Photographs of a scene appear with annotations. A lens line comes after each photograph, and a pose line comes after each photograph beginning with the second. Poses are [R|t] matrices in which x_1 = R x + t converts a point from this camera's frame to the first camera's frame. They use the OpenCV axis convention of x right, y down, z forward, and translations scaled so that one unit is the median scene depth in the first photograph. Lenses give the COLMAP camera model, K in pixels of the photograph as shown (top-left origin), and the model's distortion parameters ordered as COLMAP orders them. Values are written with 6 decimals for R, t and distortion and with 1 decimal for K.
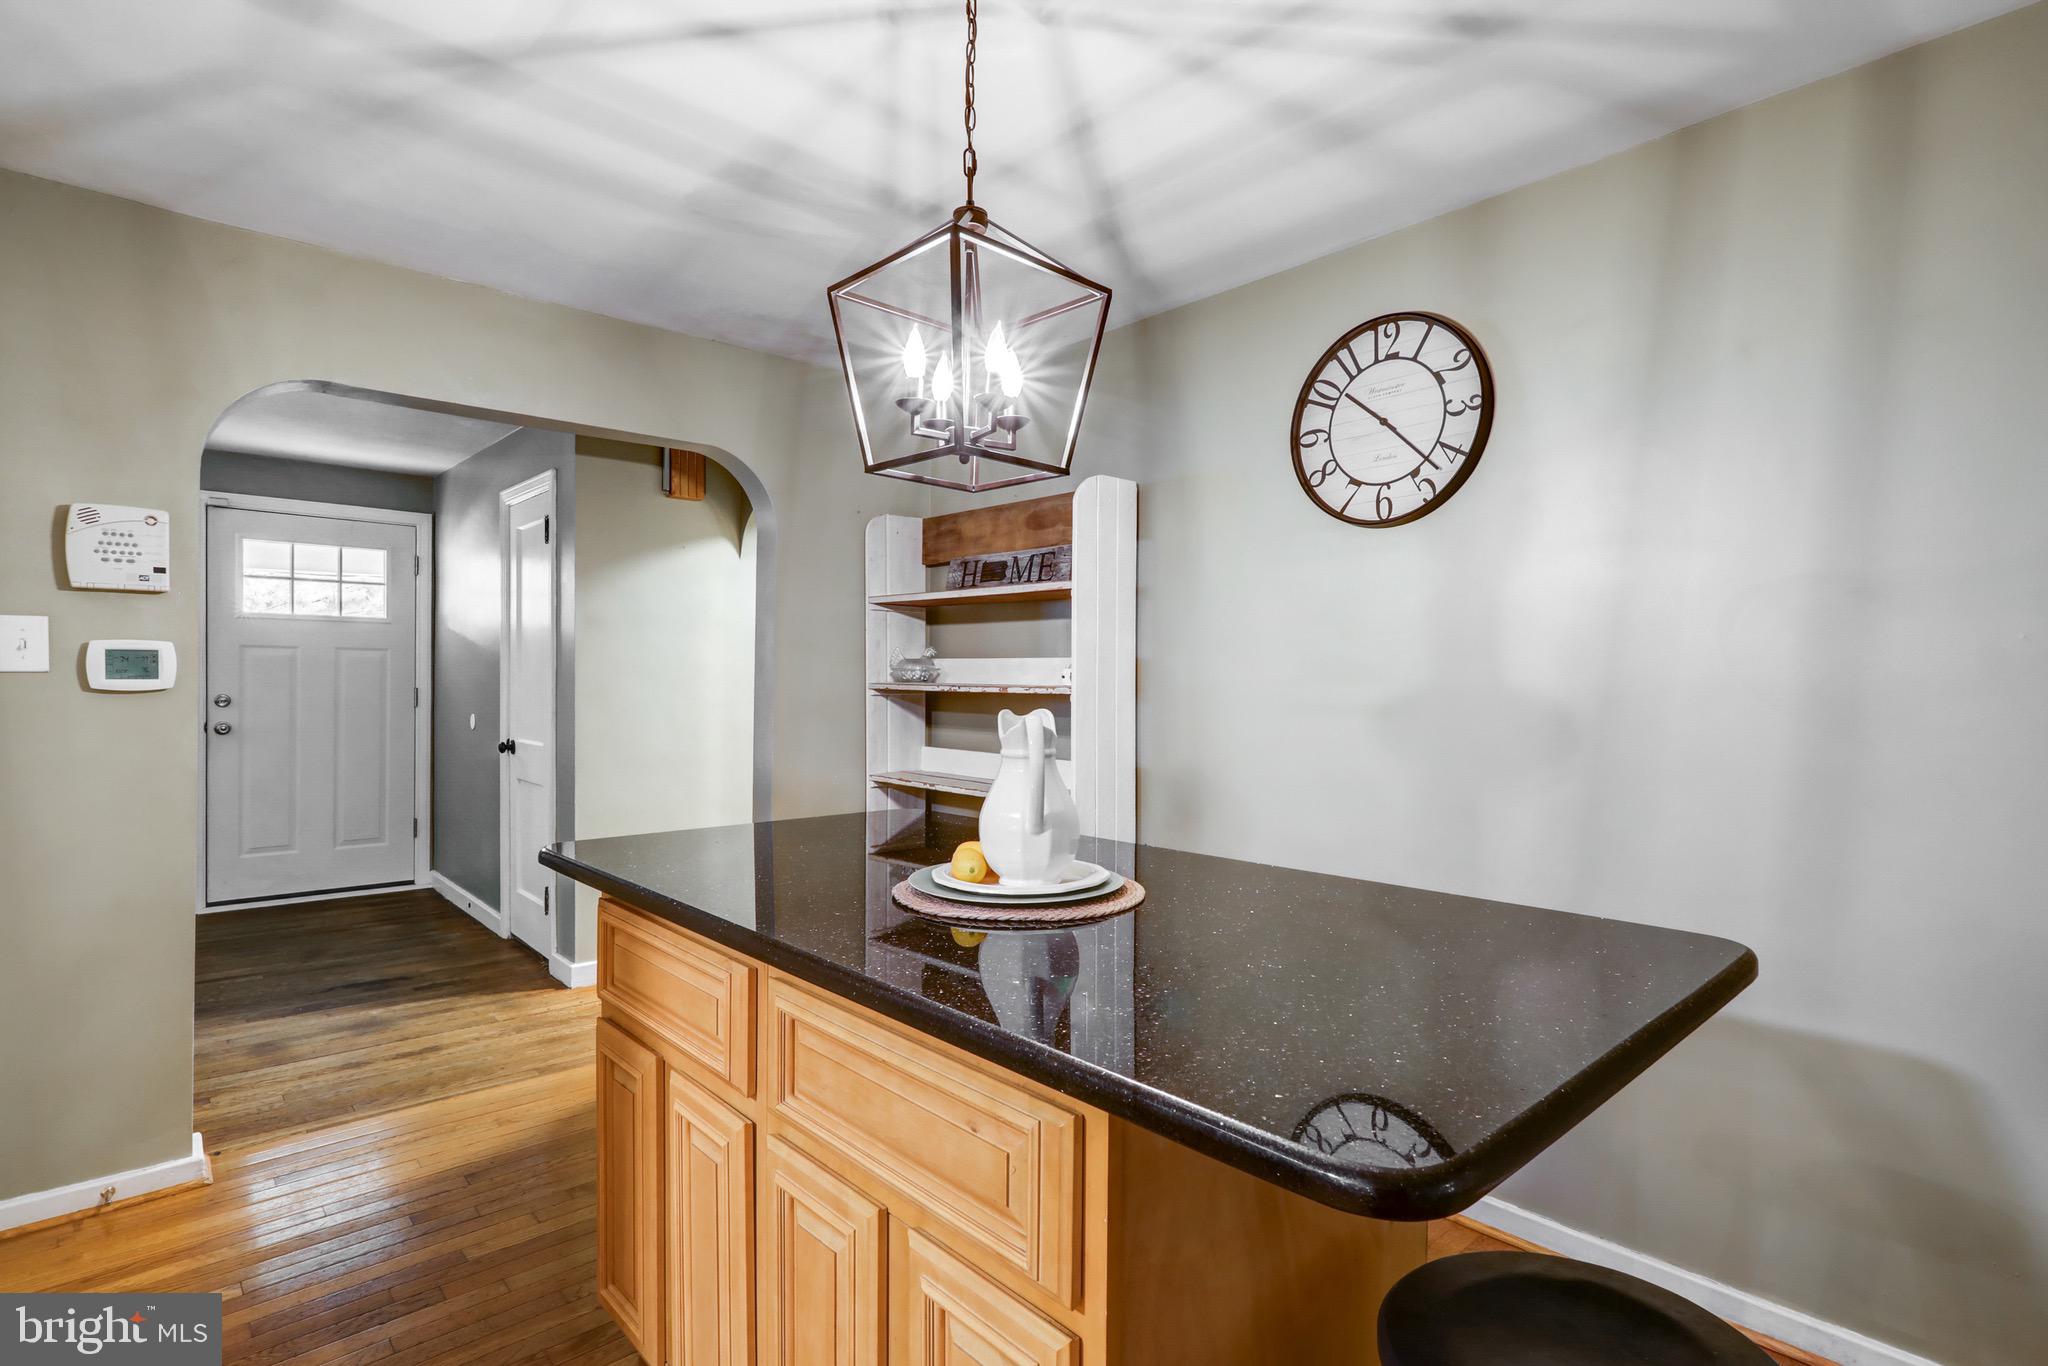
lens RADIAL K [[1004.0, 0, 996.8], [0, 1004.0, 696.3], [0, 0, 1]] dist [-0.006052, 0.003496]
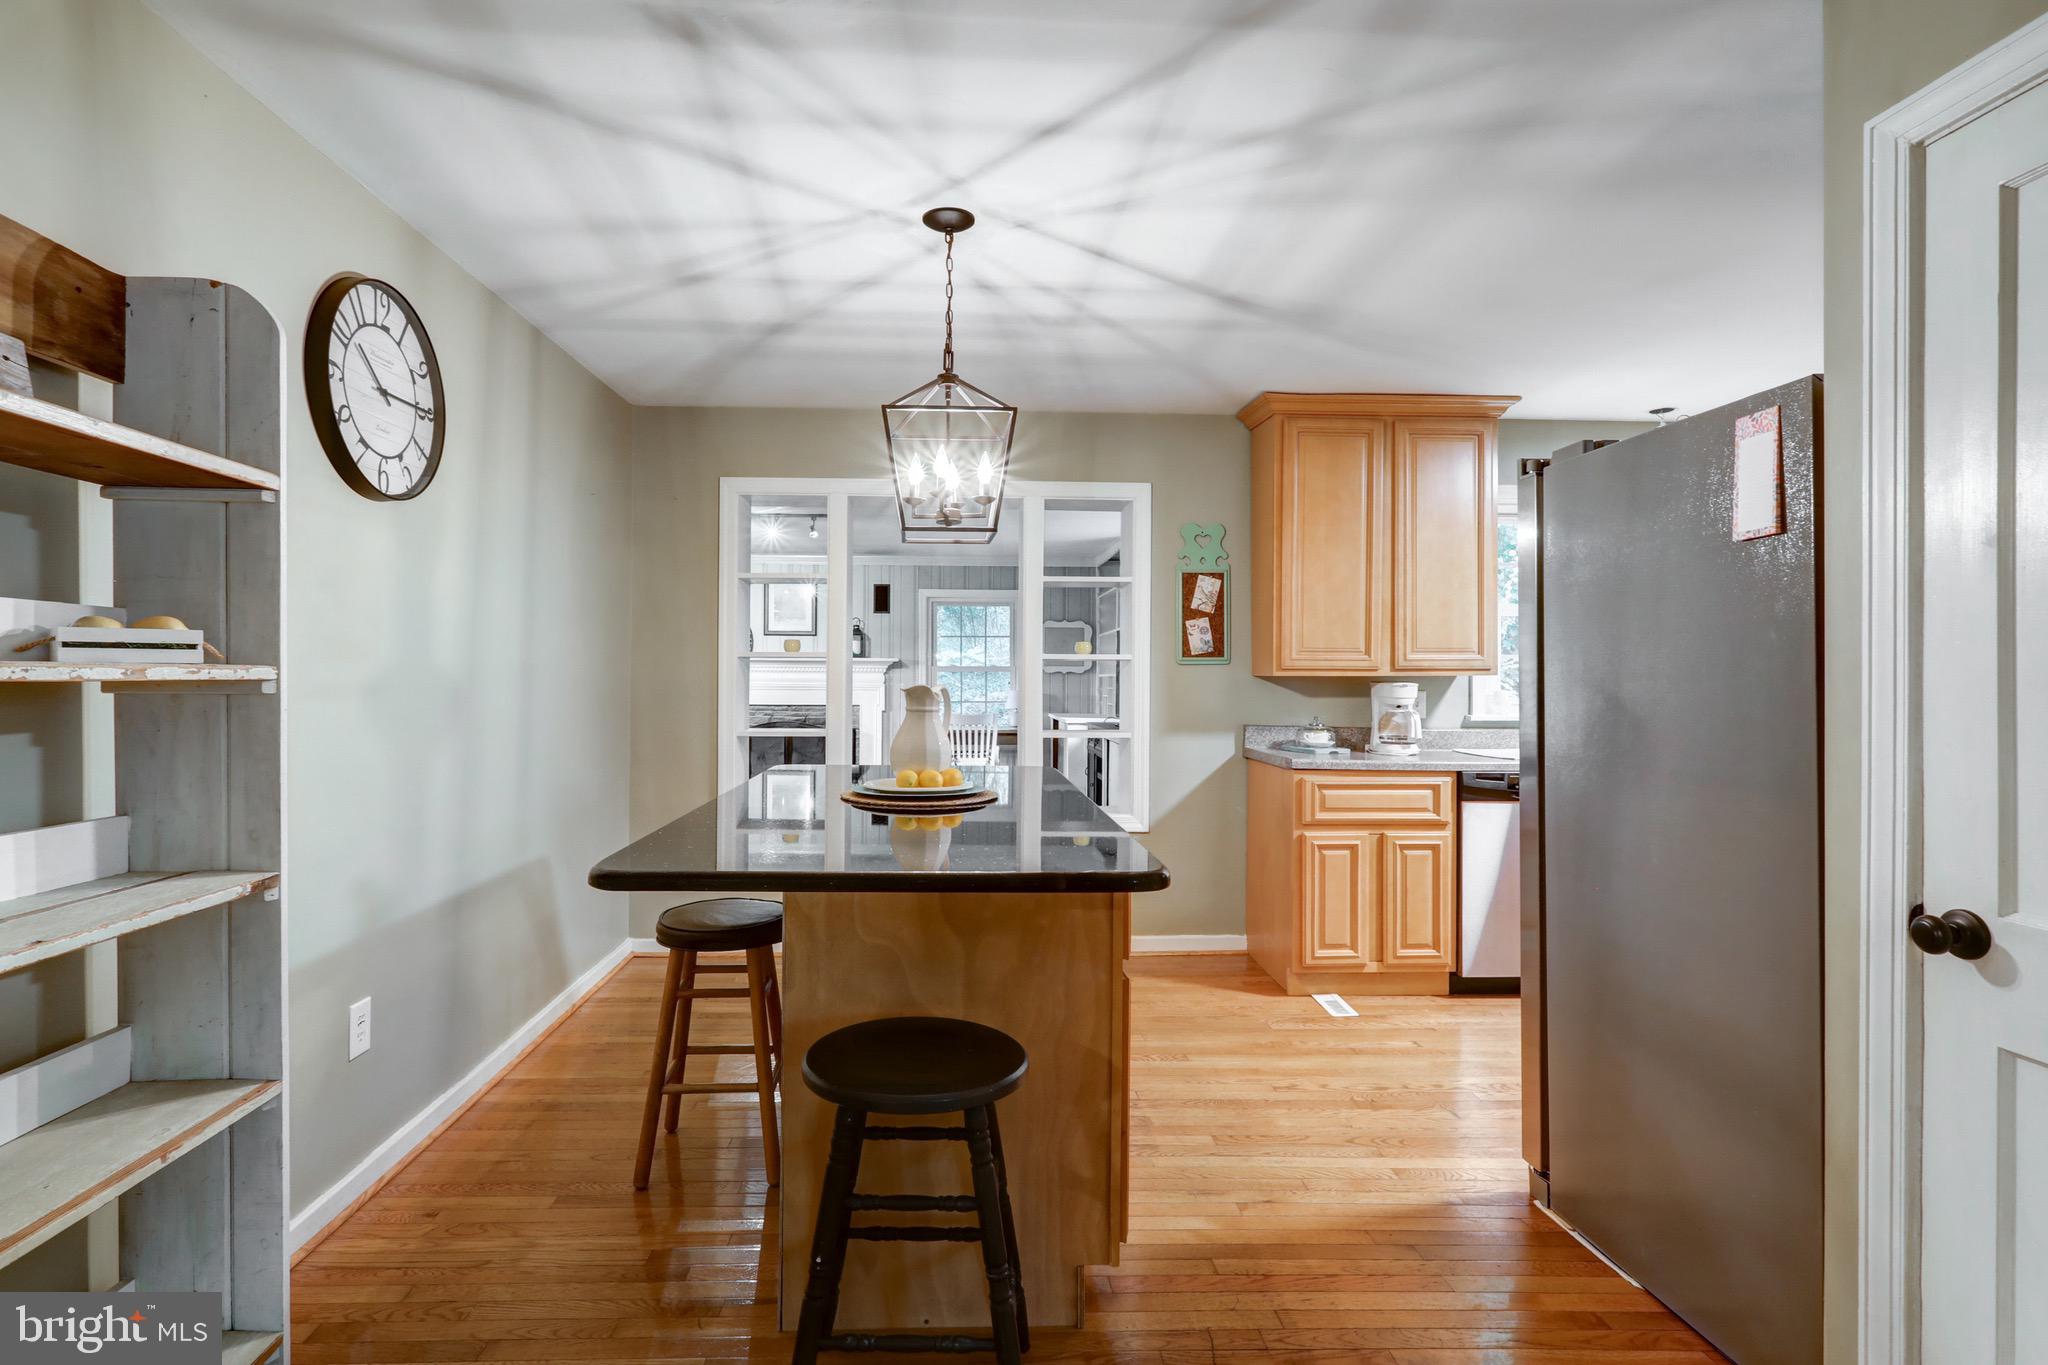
lens RADIAL K [[1004.0, 0, 985.7], [0, 1004.0, 674.5], [0, 0, 1]] dist [-0.006052, 0.003496]
pose [[-0.777371, -0.013586, 0.628896, -0.670733], [-0.003700, 0.999848, 0.017025, -0.018208], [-0.629032, 0.010908, -0.777303, 1.363324]]
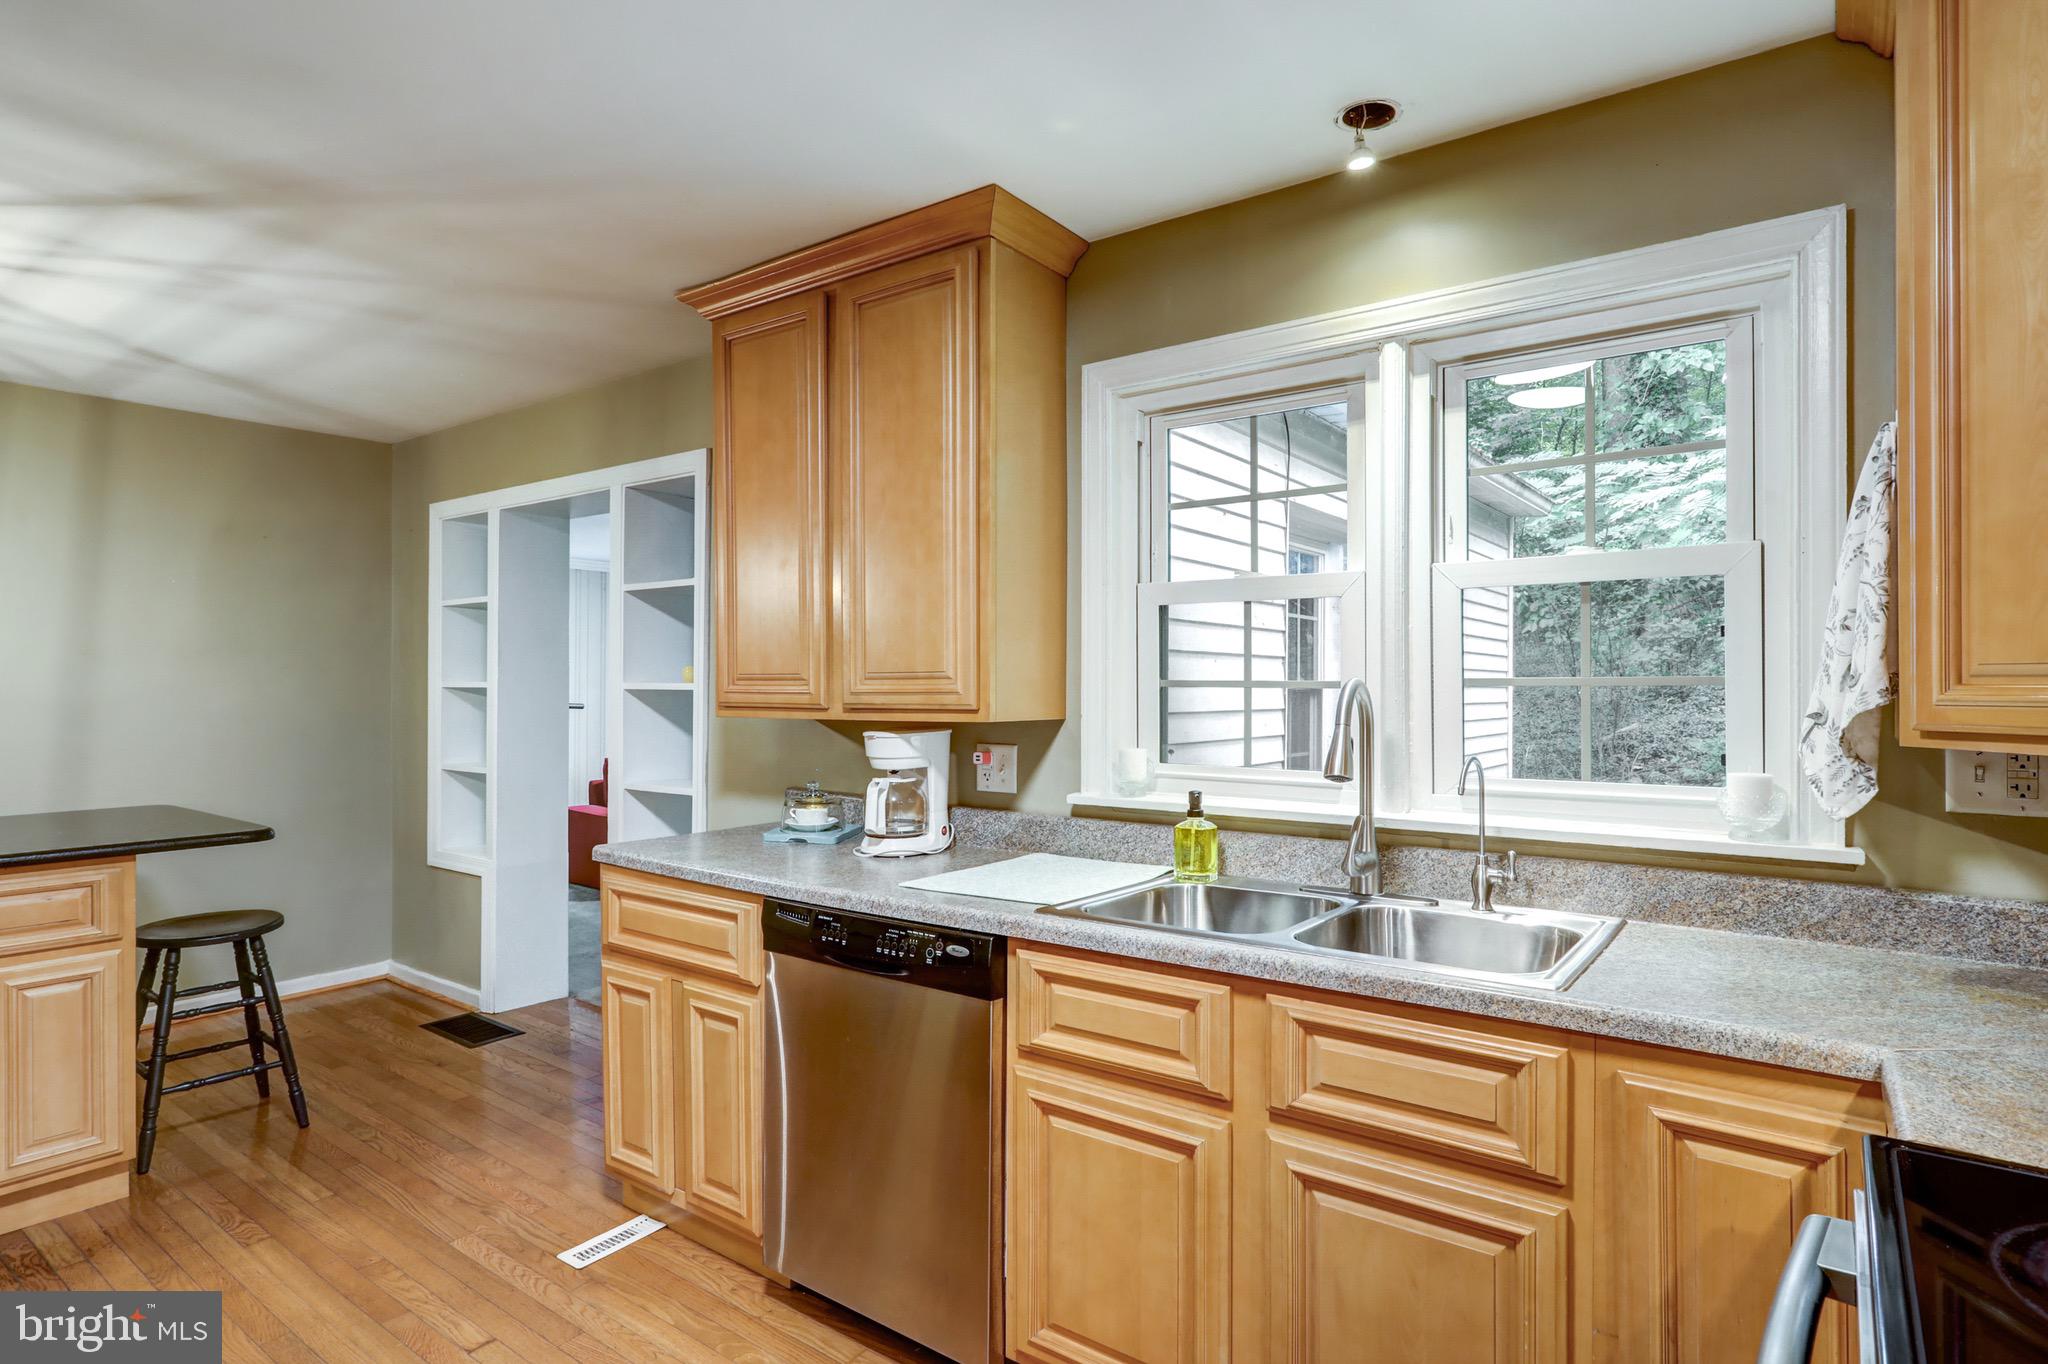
lens RADIAL K [[1069.4, 0, 1077.7], [0, 1069.4, 678.6], [0, 0, 1]] dist [-0.015818, 0.004077]
pose [[-0.232470, -0.008442, 0.972567, -1.210877], [0.011131, 0.999874, 0.011340, -0.038779], [-0.972540, 0.013462, -0.232346, -0.317406]]
